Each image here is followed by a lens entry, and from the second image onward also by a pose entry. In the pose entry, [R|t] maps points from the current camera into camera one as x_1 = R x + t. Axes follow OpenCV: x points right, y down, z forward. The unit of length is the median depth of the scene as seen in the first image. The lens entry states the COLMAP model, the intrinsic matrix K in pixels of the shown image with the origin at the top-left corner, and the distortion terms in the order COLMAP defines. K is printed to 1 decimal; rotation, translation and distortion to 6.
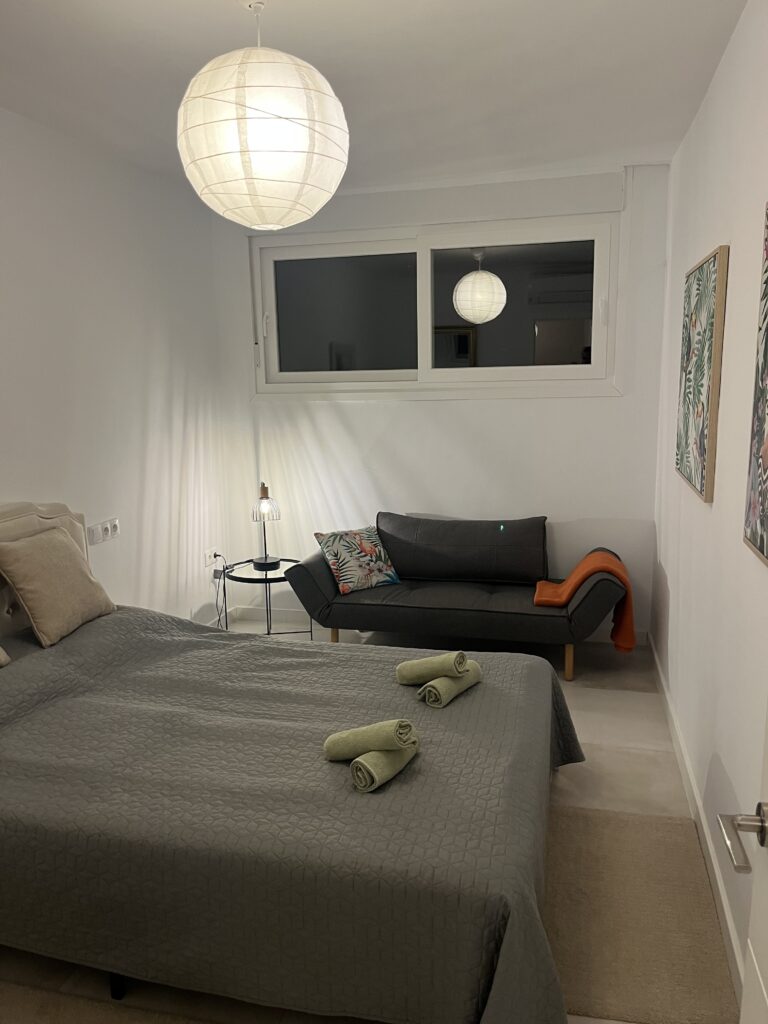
lens RADIAL K [[789.9, 0, 384.0], [0, 789.9, 512.0], [0, 0, 1]] dist [0.095225, -0.128160]
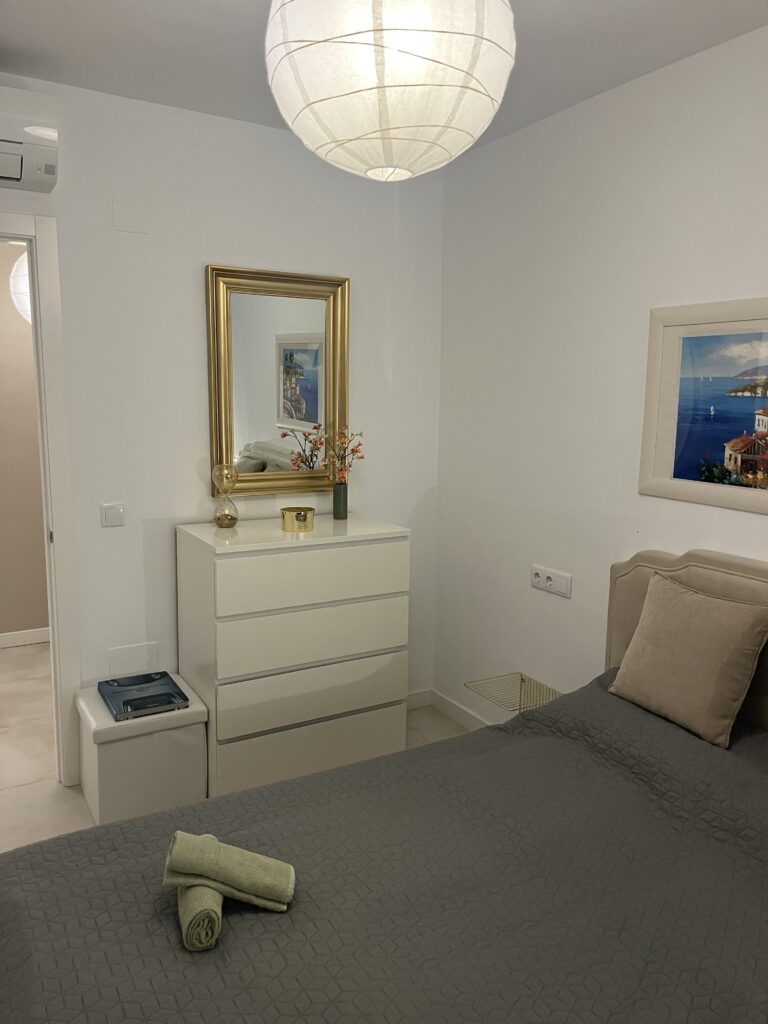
lens RADIAL K [[789.9, 0, 384.0], [0, 789.9, 512.0], [0, 0, 1]] dist [0.095225, -0.128160]
pose [[-0.713869, 0.124469, -0.689129, 0.287327], [-0.121681, 0.947060, 0.297105, -0.223959], [0.689627, 0.295948, -0.660931, 1.190530]]
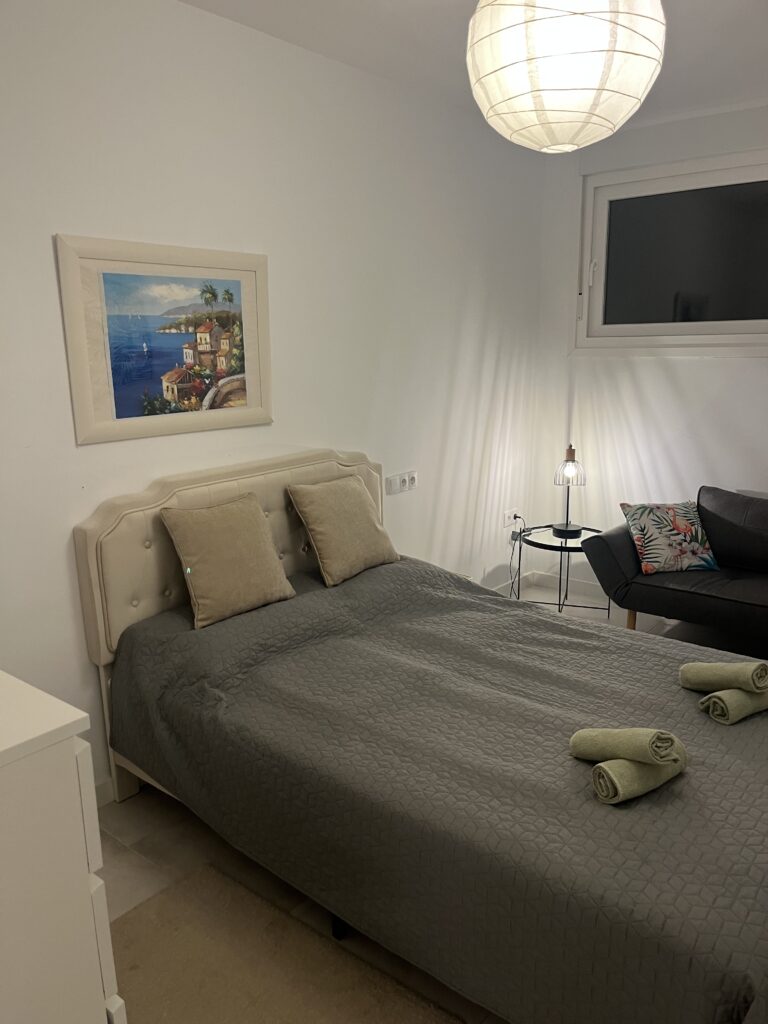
lens RADIAL K [[789.9, 0, 384.0], [0, 789.9, 512.0], [0, 0, 1]] dist [0.095225, -0.128160]
pose [[0.907306, 0.094972, -0.409604, 0.062220], [-0.075712, 0.995136, 0.063026, -0.000420], [0.413597, -0.026172, 0.910084, 0.086517]]
